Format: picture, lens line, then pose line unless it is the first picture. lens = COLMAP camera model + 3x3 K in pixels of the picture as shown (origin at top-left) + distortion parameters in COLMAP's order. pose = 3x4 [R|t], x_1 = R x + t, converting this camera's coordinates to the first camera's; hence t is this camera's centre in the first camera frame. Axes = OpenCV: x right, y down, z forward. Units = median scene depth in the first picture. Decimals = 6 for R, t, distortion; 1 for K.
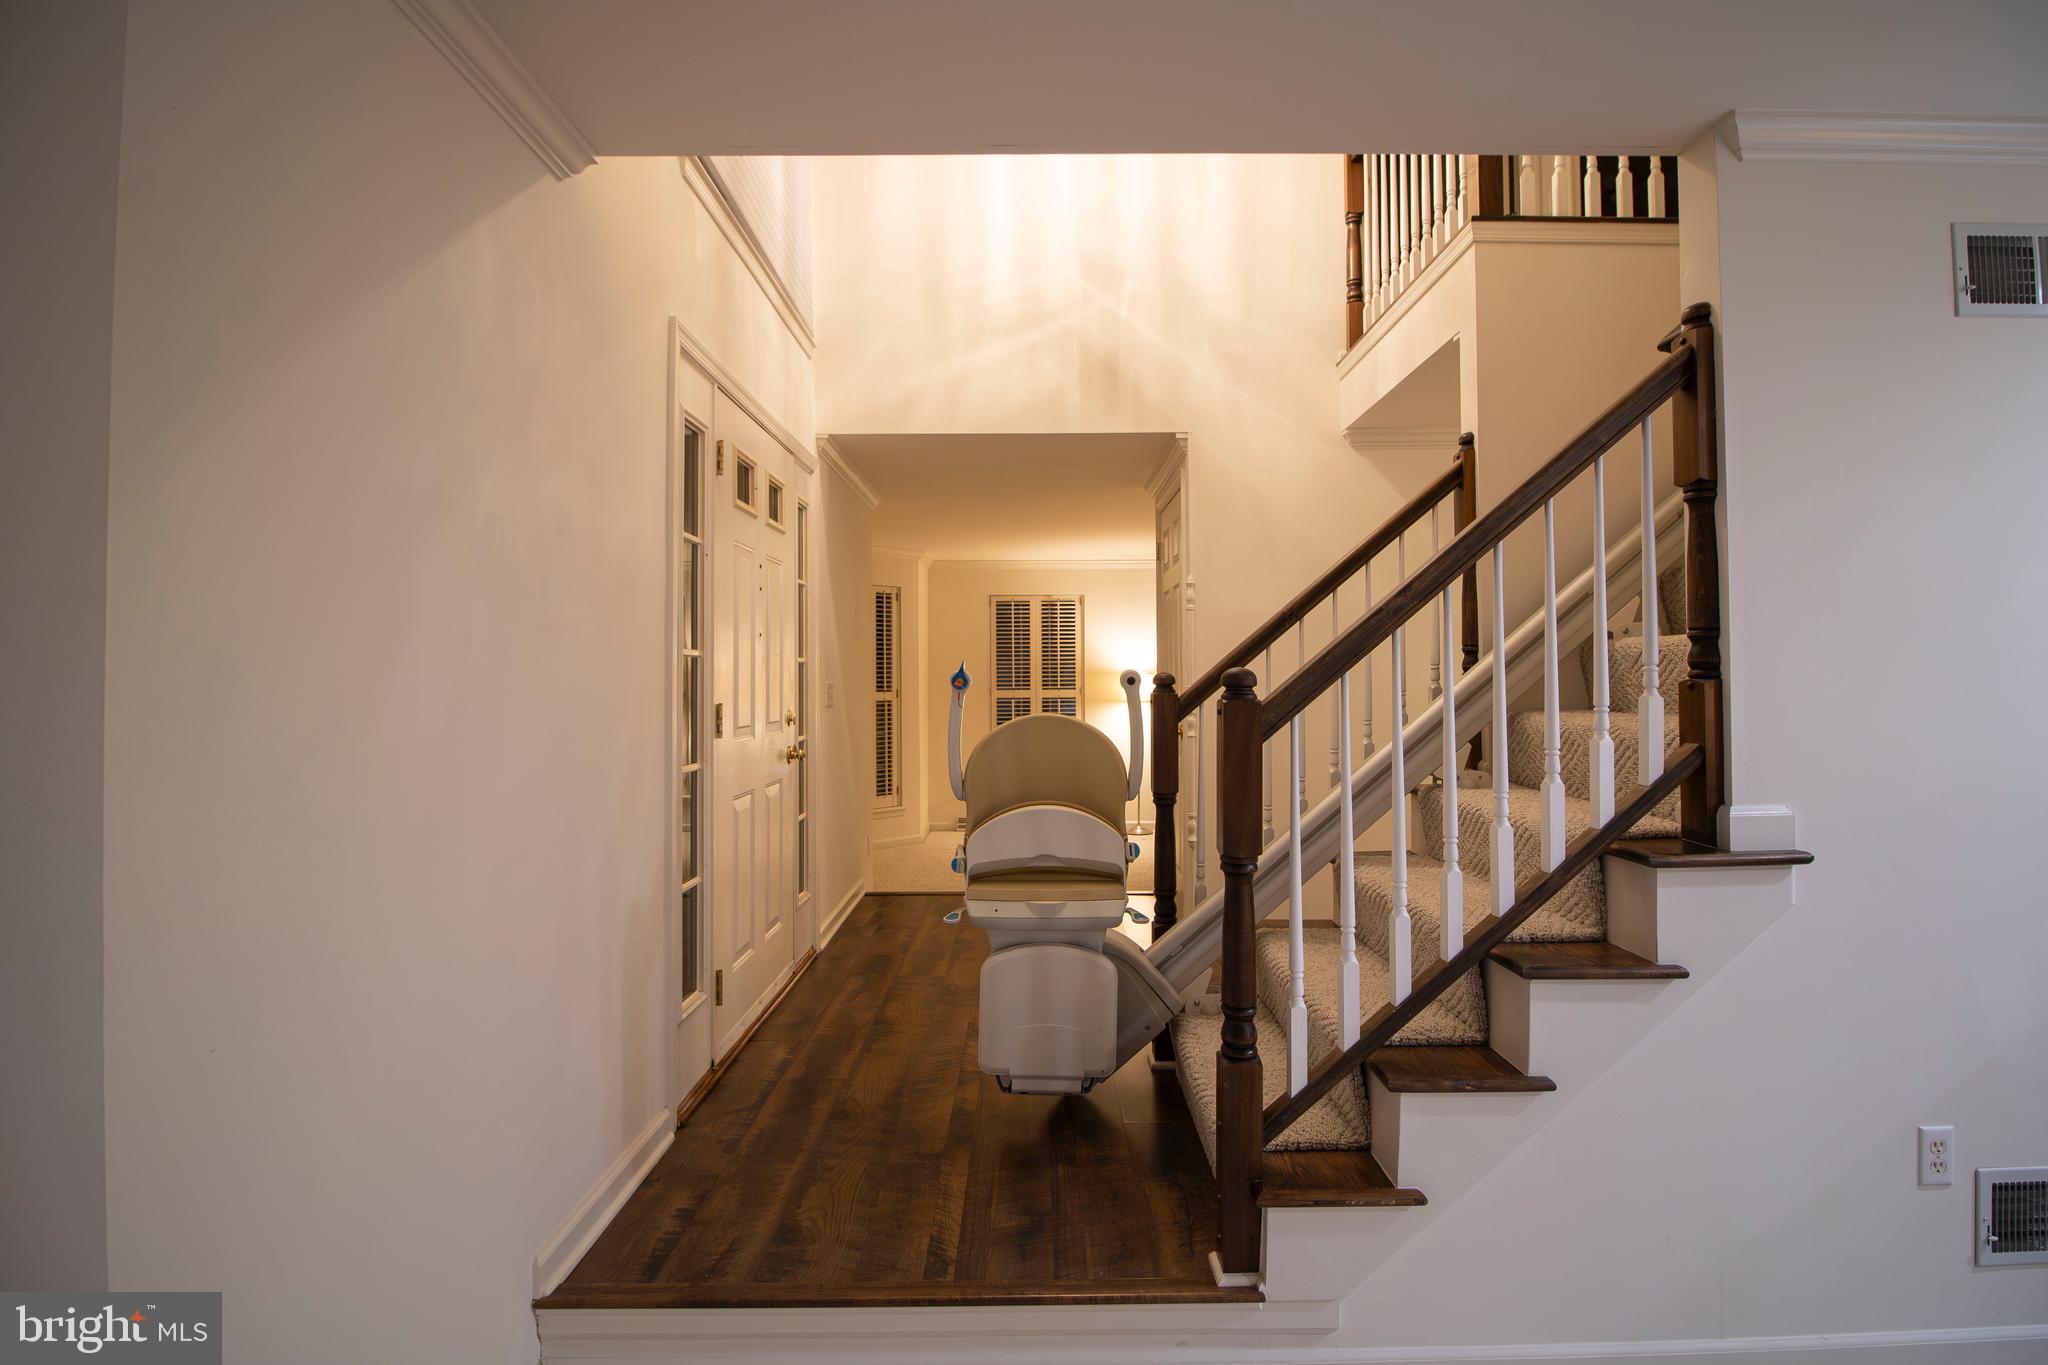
lens RADIAL K [[974.6, 0, 1040.7], [0, 974.6, 657.2], [0, 0, 1]] dist [-0.000400, -0.010844]
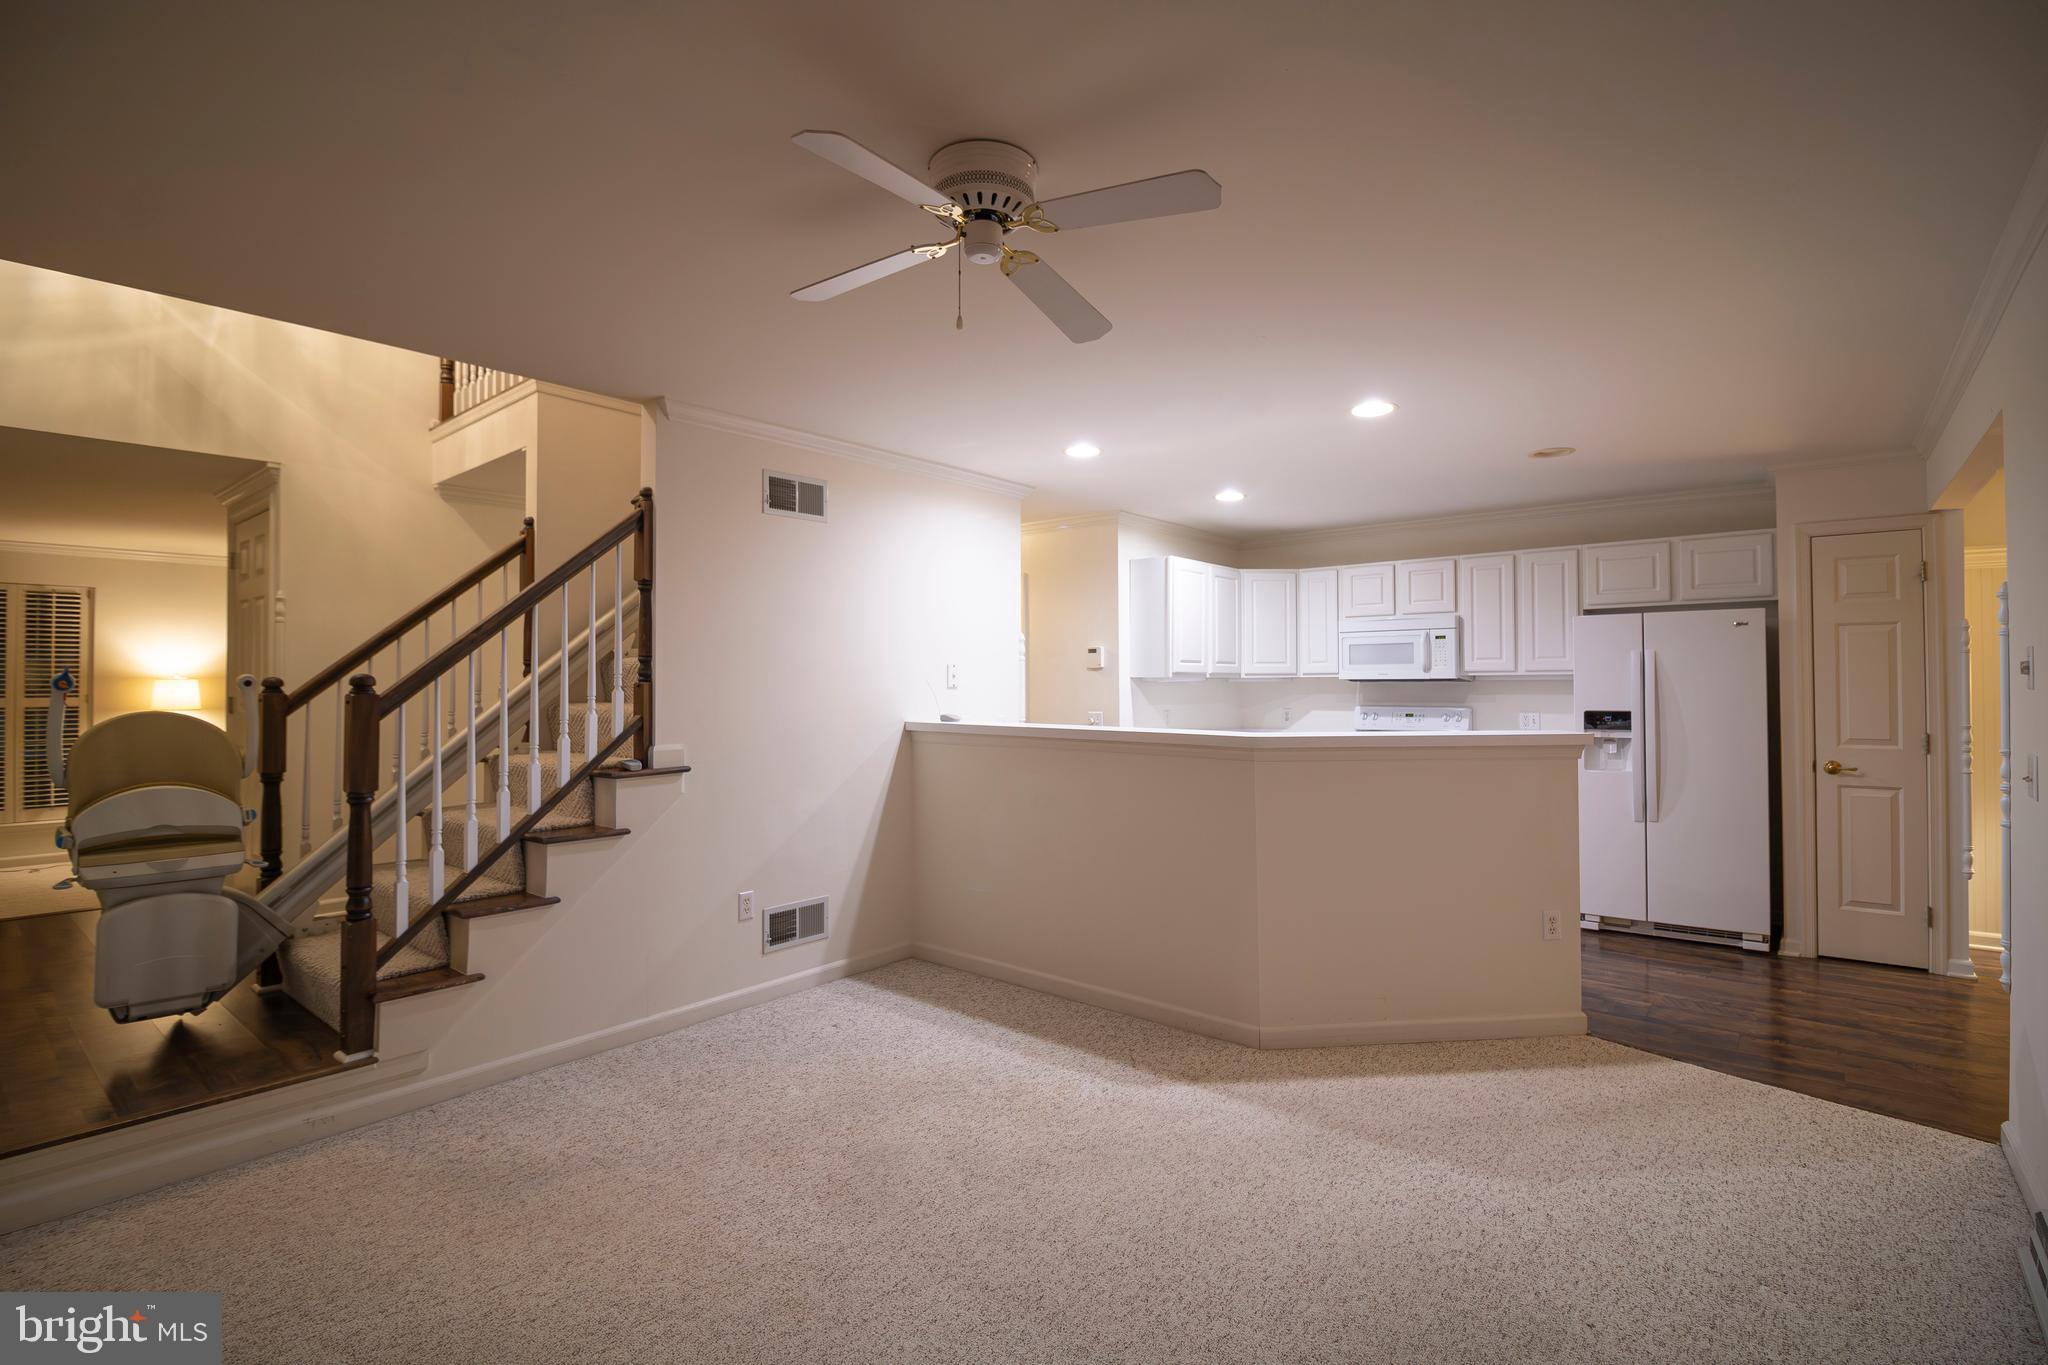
lens RADIAL K [[949.0, 0, 1033.8], [0, 949.0, 668.1], [0, 0, 1]] dist [0.001082, -0.013601]
pose [[0.640964, 0.013969, 0.767444, -0.269731], [-0.016309, 0.999857, -0.004578, -0.009193], [-0.767398, -0.009582, 0.641100, -0.797230]]
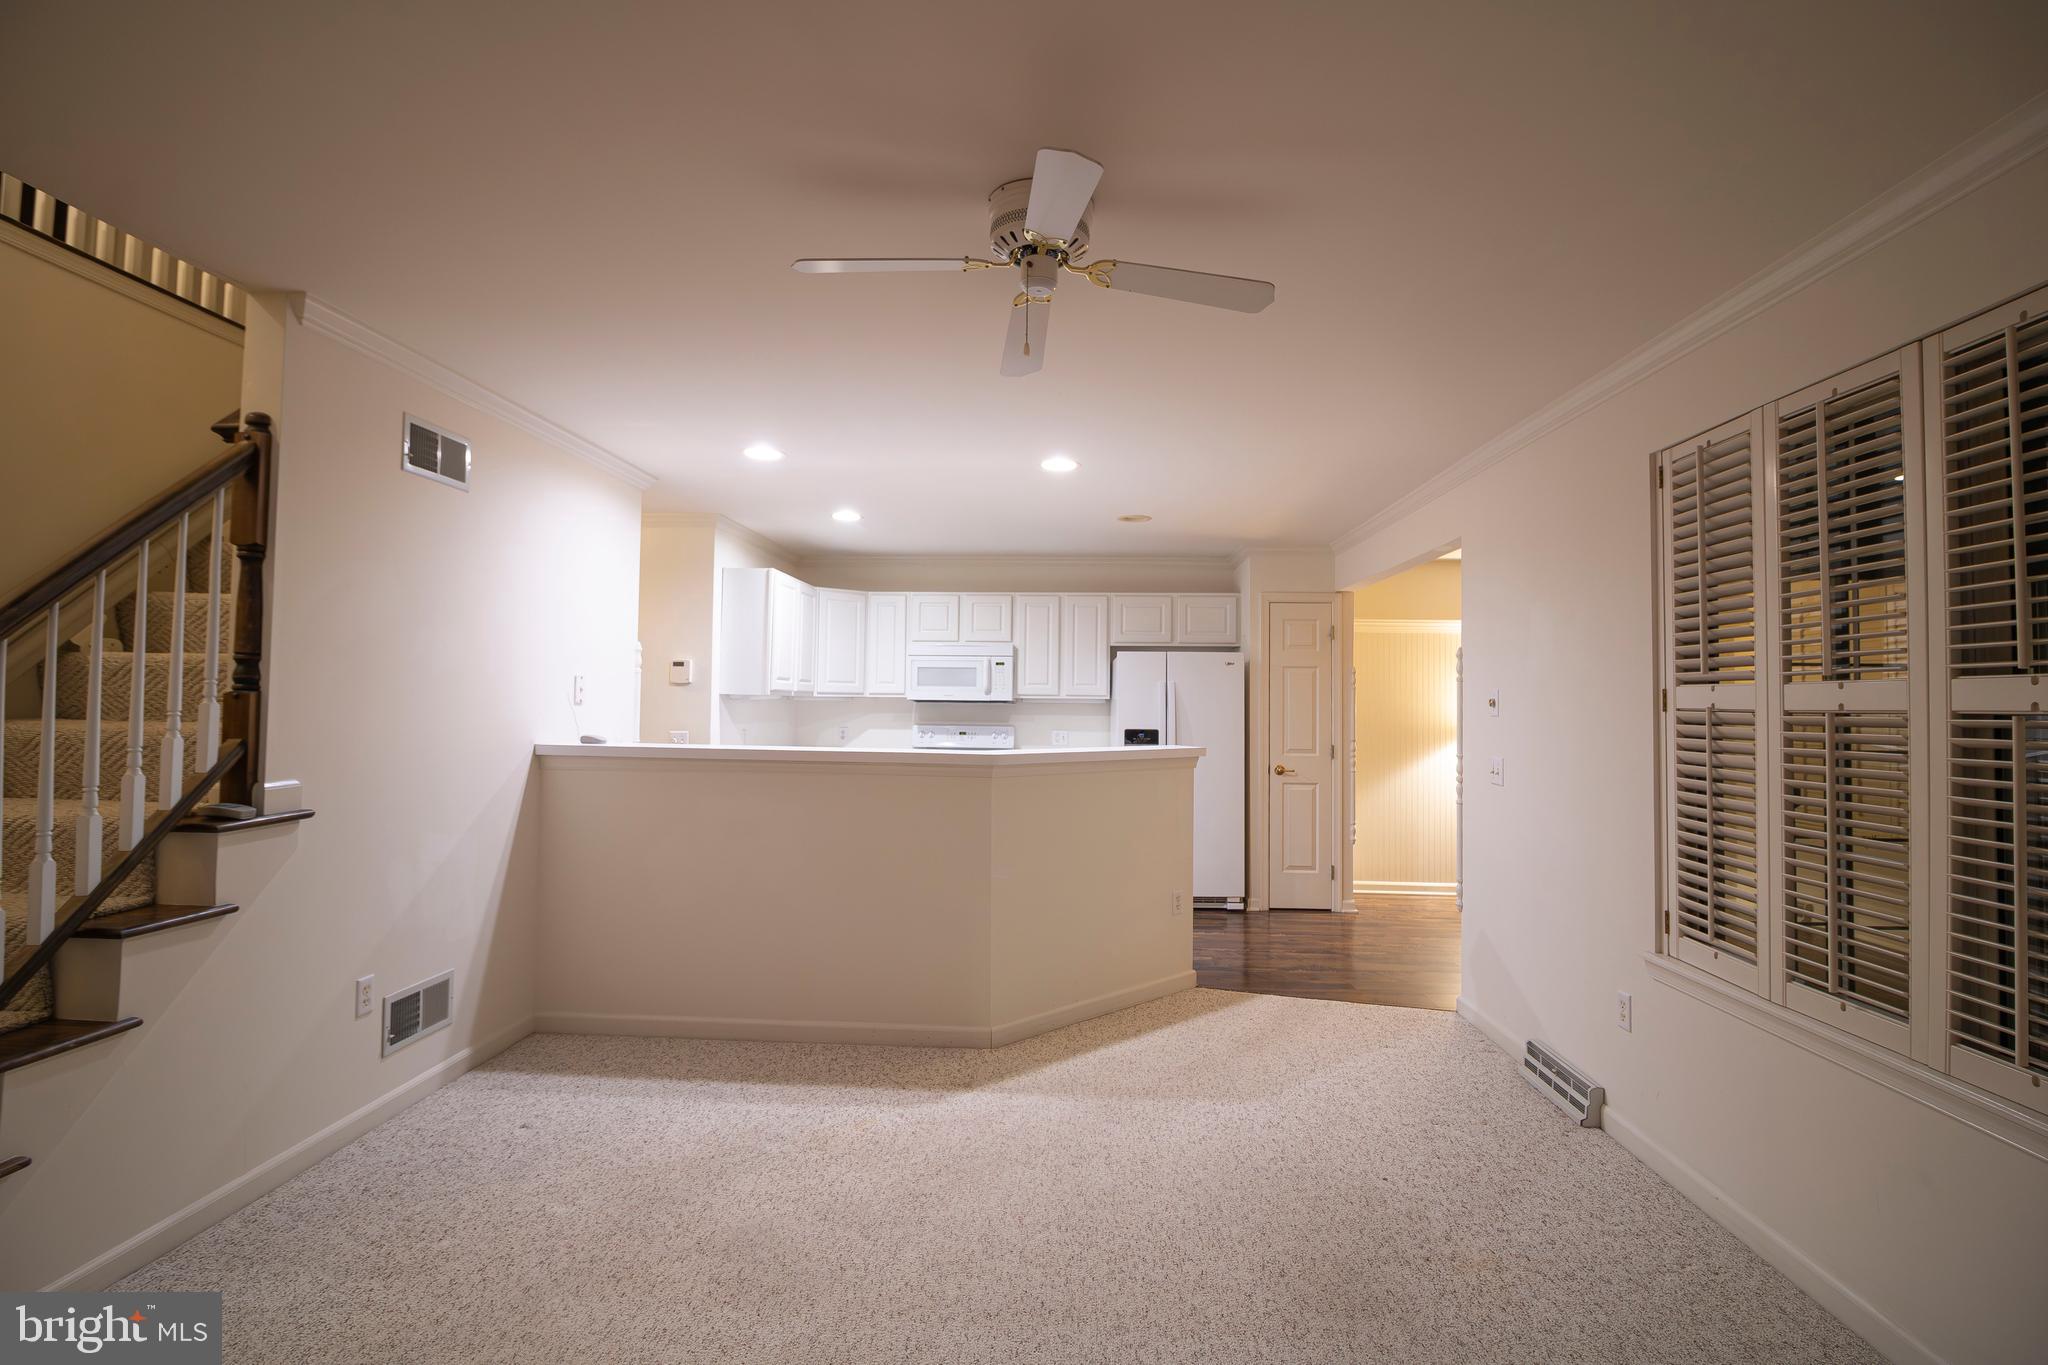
lens RADIAL K [[970.5, 0, 1034.0], [0, 970.5, 668.3], [0, 0, 1]] dist [0.001979, -0.014787]
pose [[0.055618, 0.040659, 0.997624, -0.582731], [-0.035539, 0.998618, -0.038718, 0.004044], [-0.997819, -0.033301, 0.056986, -0.160985]]
